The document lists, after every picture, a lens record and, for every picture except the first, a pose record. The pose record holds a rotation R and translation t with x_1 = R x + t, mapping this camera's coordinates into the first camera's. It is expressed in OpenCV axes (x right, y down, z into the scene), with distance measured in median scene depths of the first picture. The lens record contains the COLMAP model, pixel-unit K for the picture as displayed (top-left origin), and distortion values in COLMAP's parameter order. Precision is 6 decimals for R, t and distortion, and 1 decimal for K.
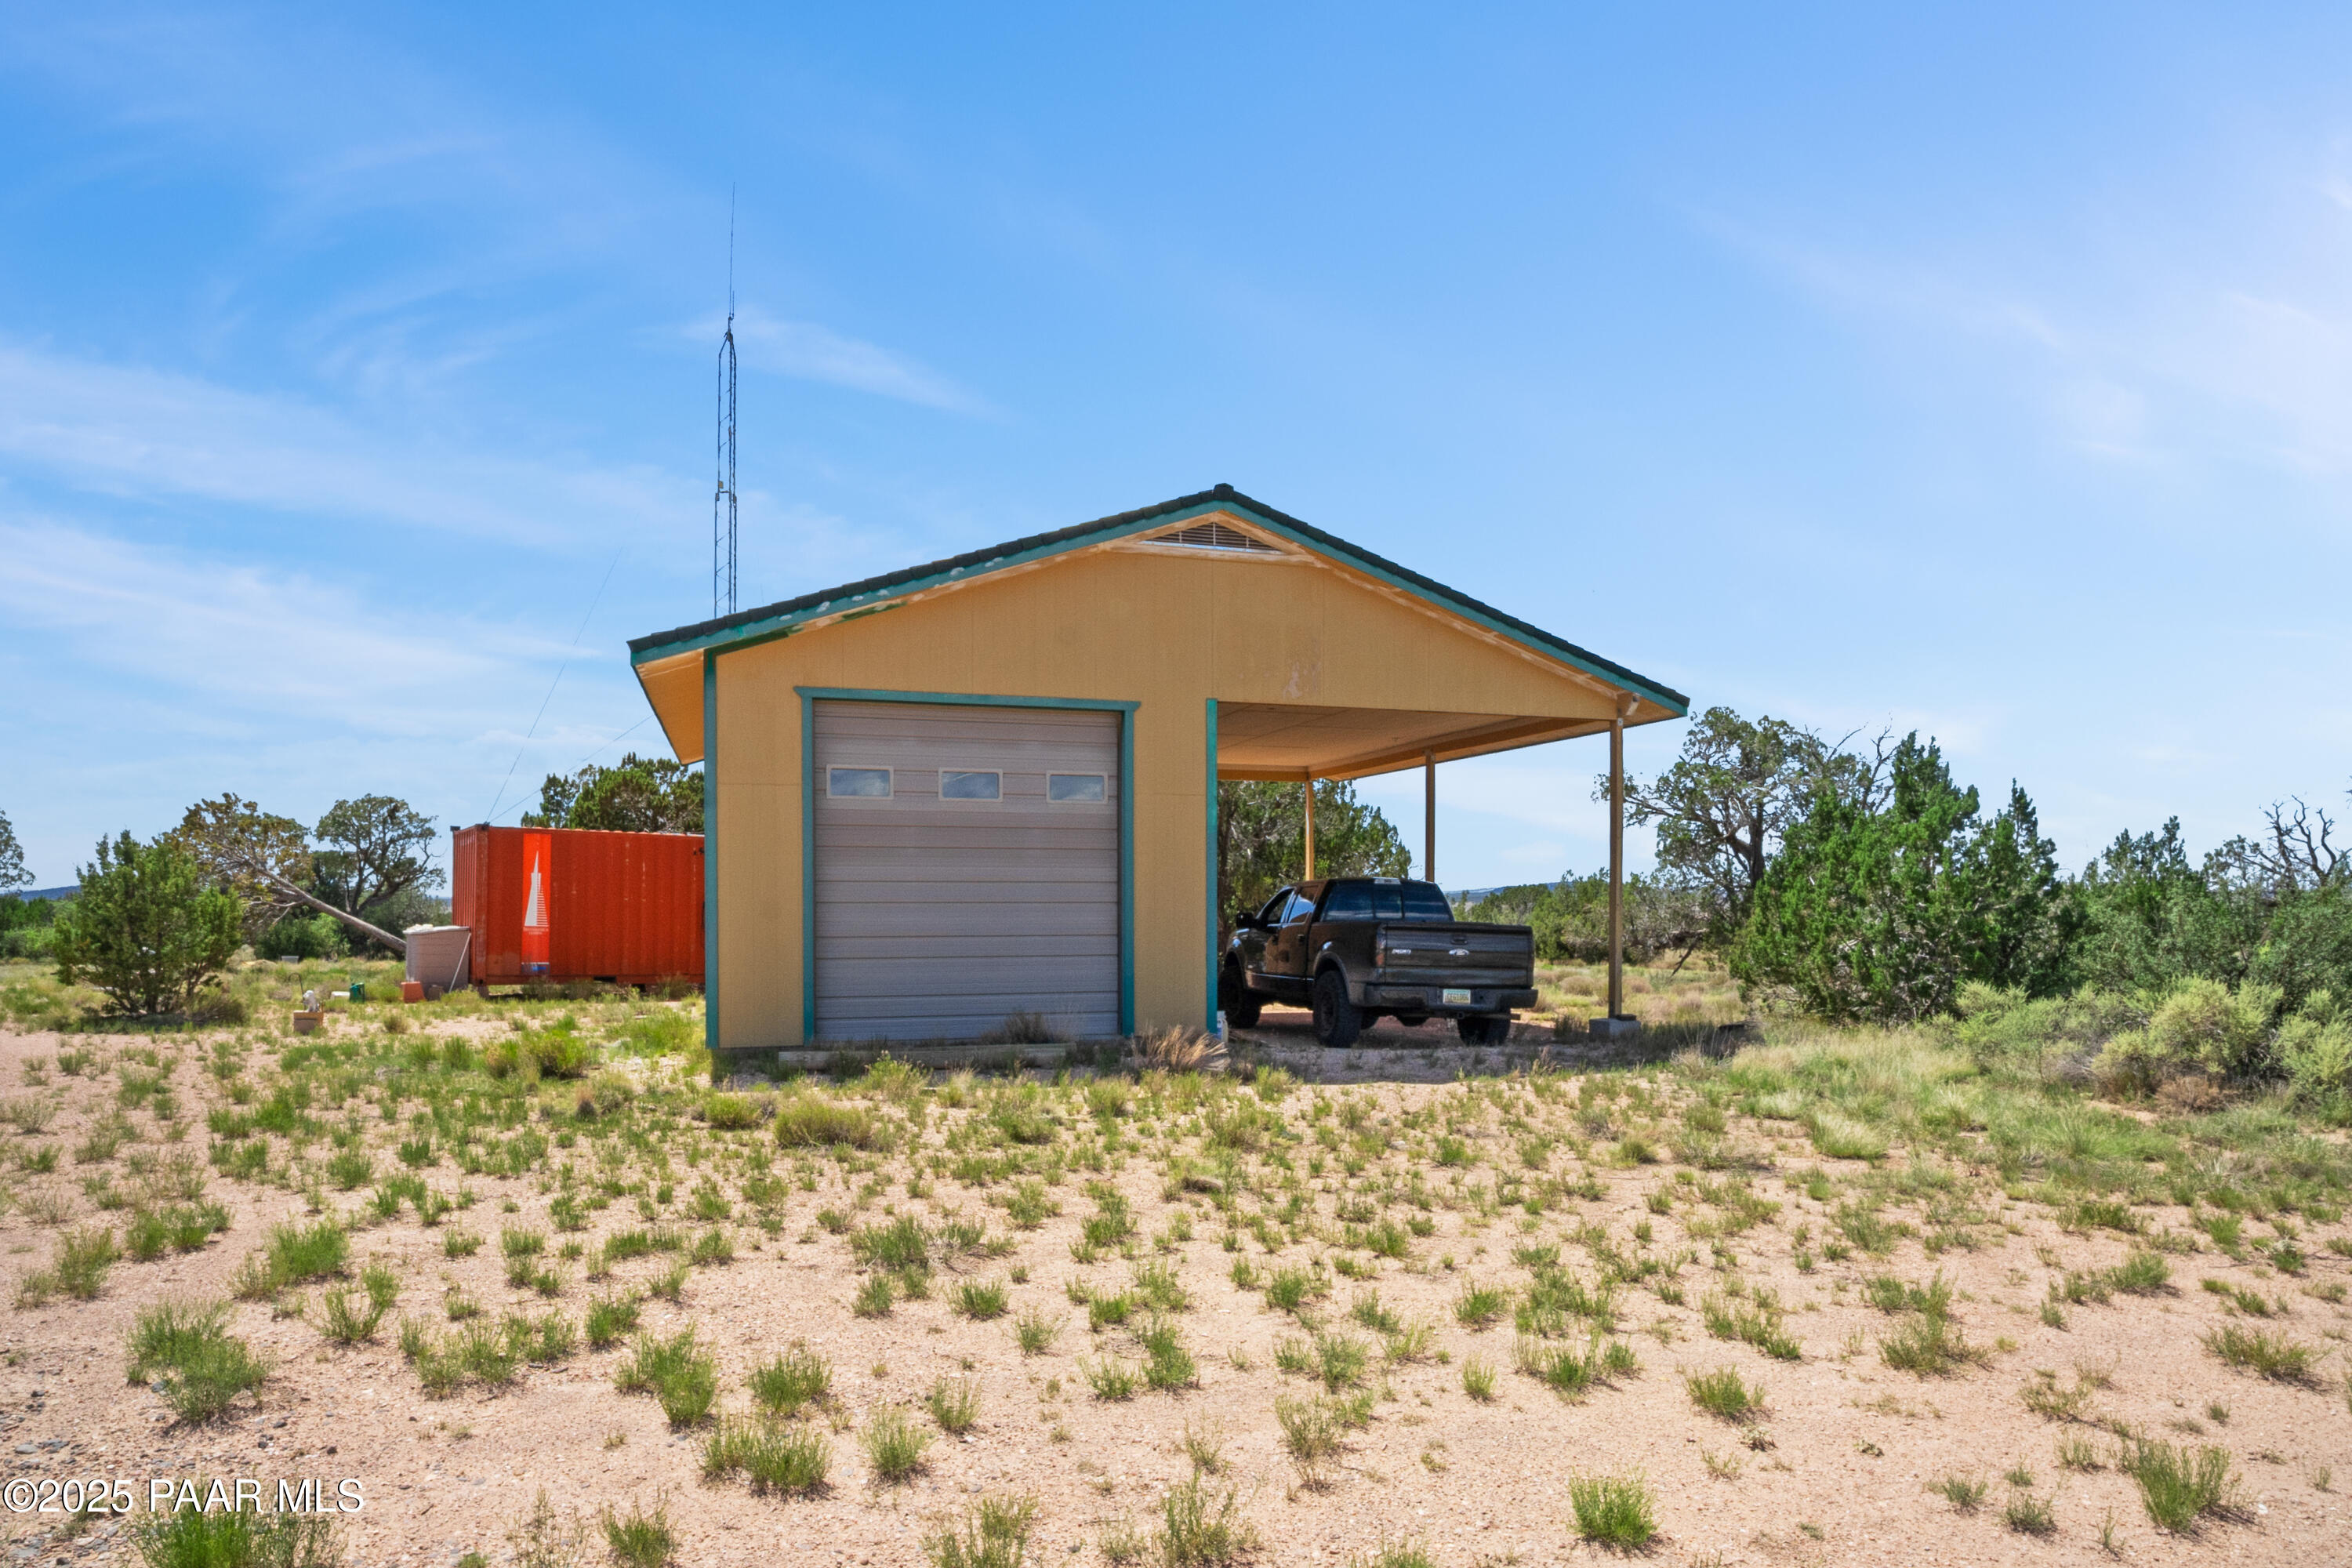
lens RADIAL K [[1316.7, 0, 1177.7], [0, 1316.7, 908.0], [0, 0, 1]] dist [-0.017723, 0.007607]
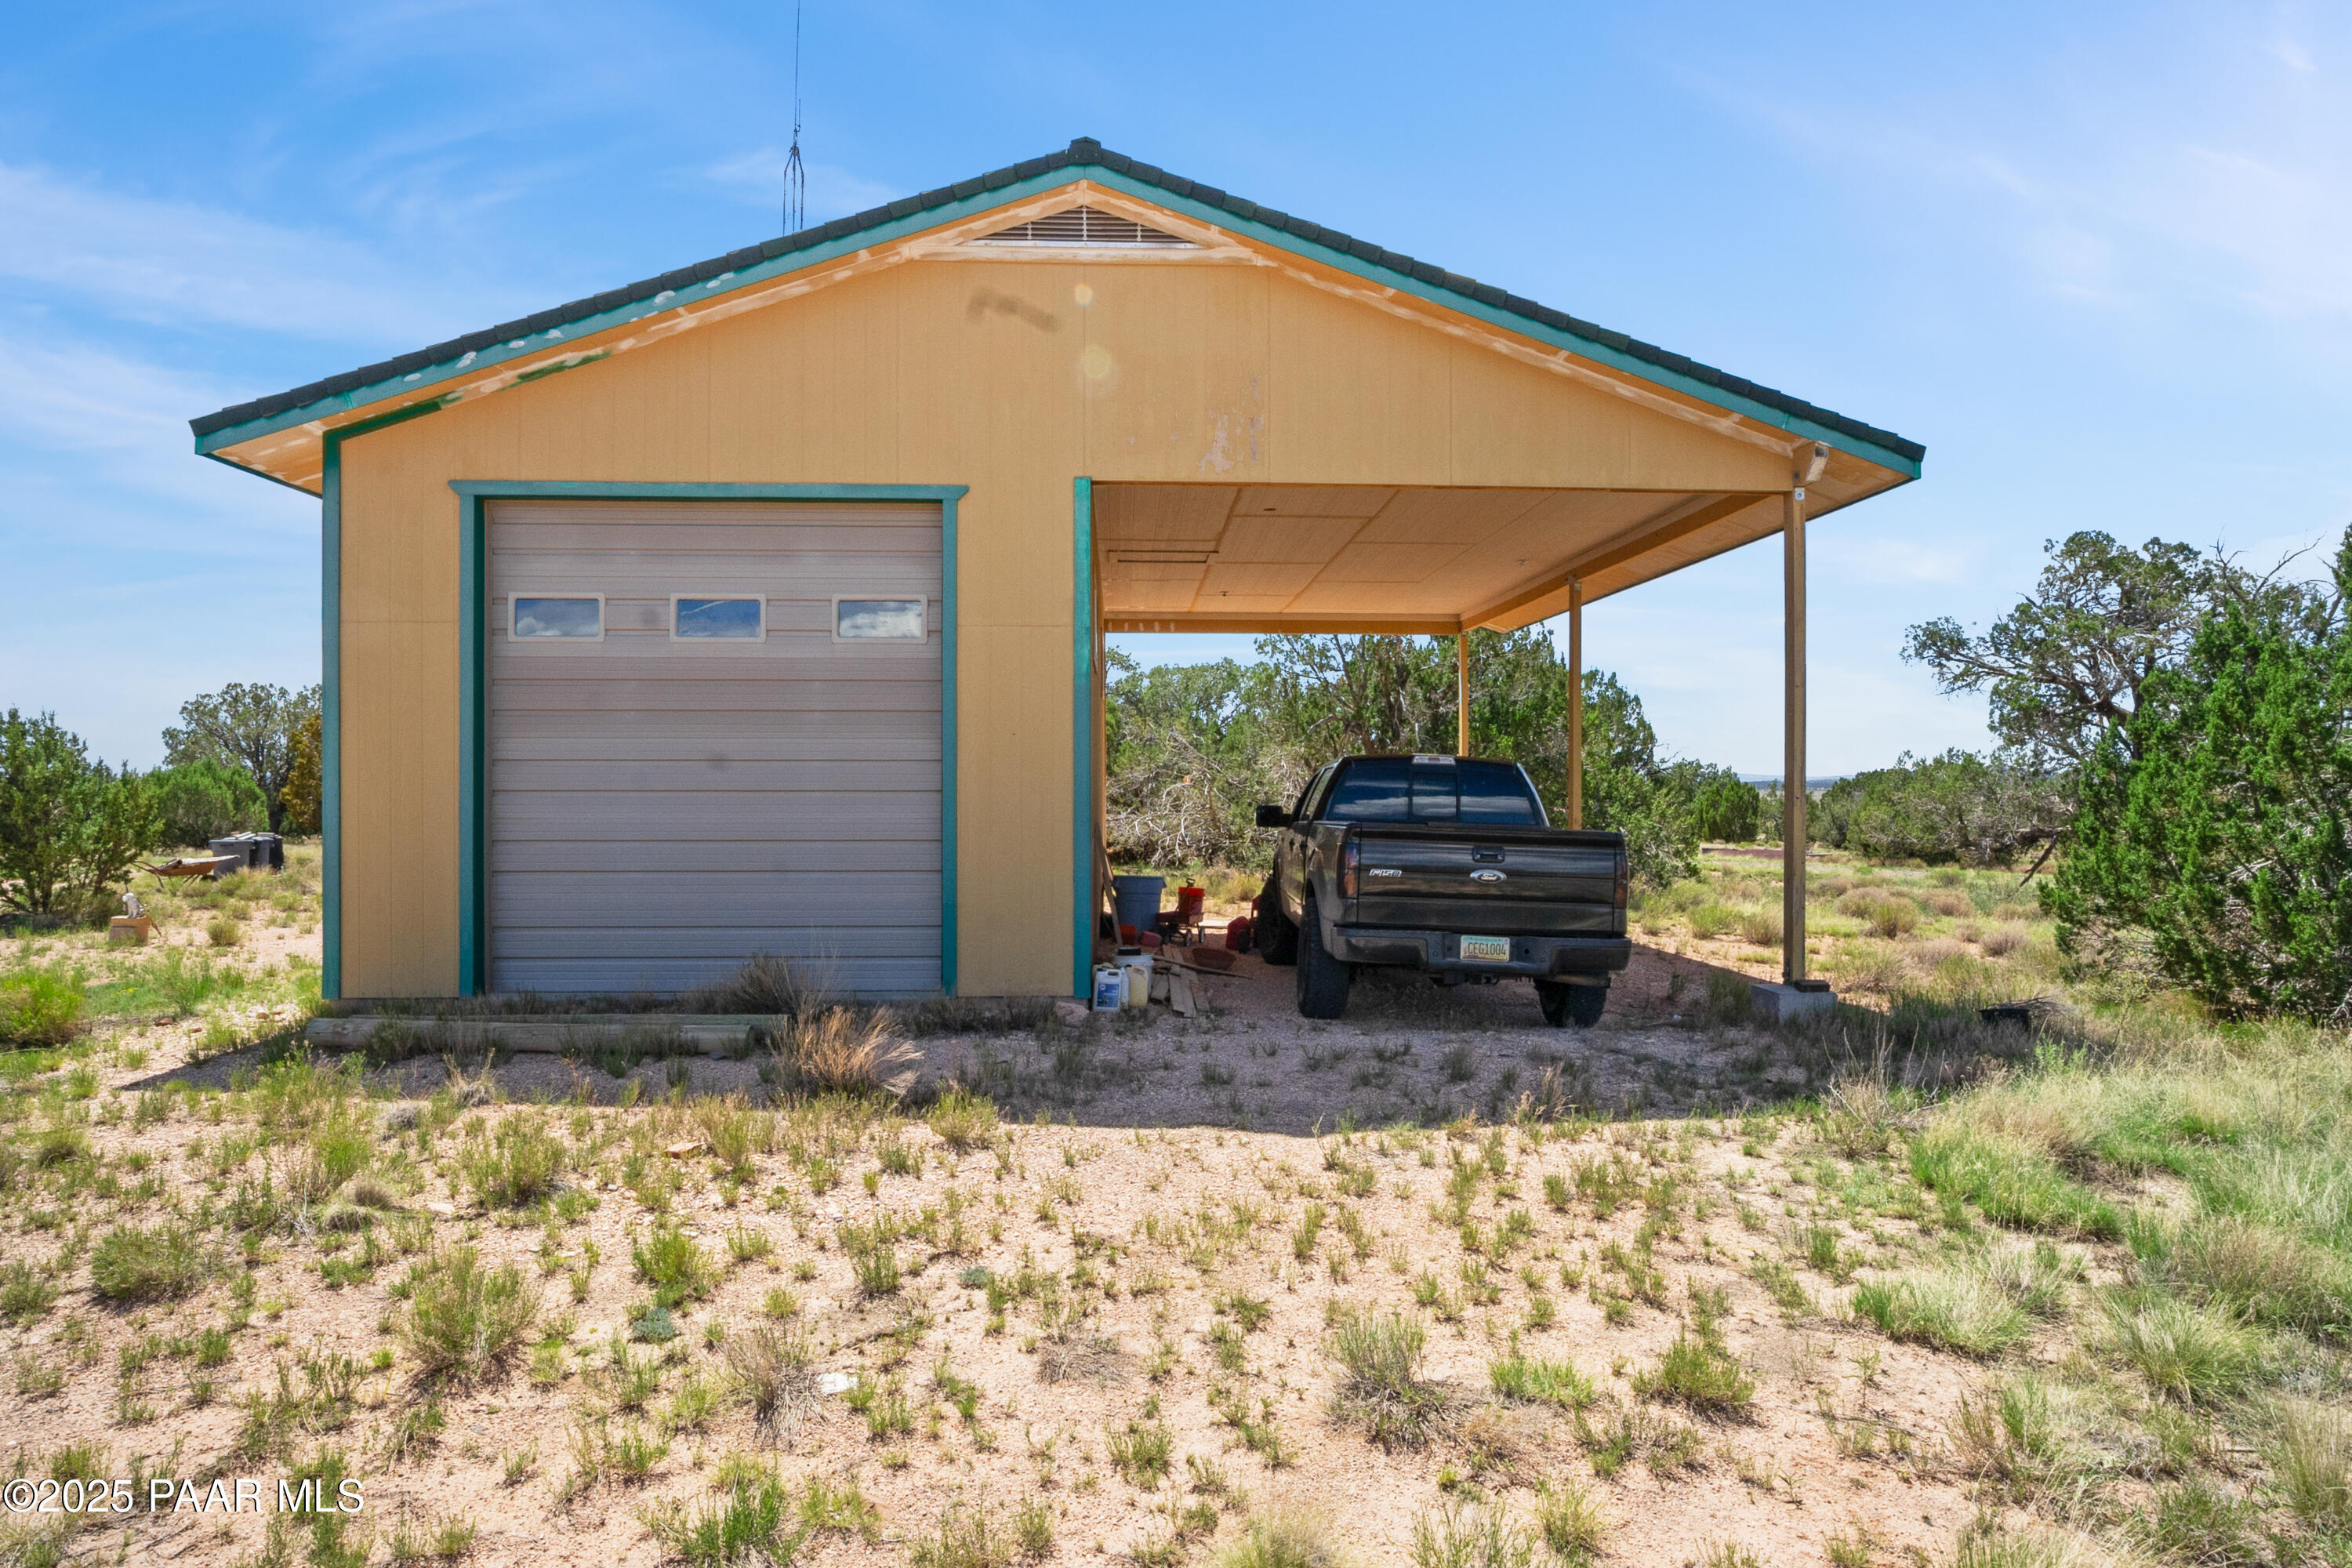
lens RADIAL K [[1316.7, 0, 1170.0], [0, 1316.7, 776.7], [0, 0, 1]] dist [-0.017723, 0.007607]
pose [[0.969531, 0.000448, -0.244969, 0.195418], [-0.003581, 0.999917, -0.012342, -0.003459], [0.244943, 0.012844, 0.969452, 0.332990]]
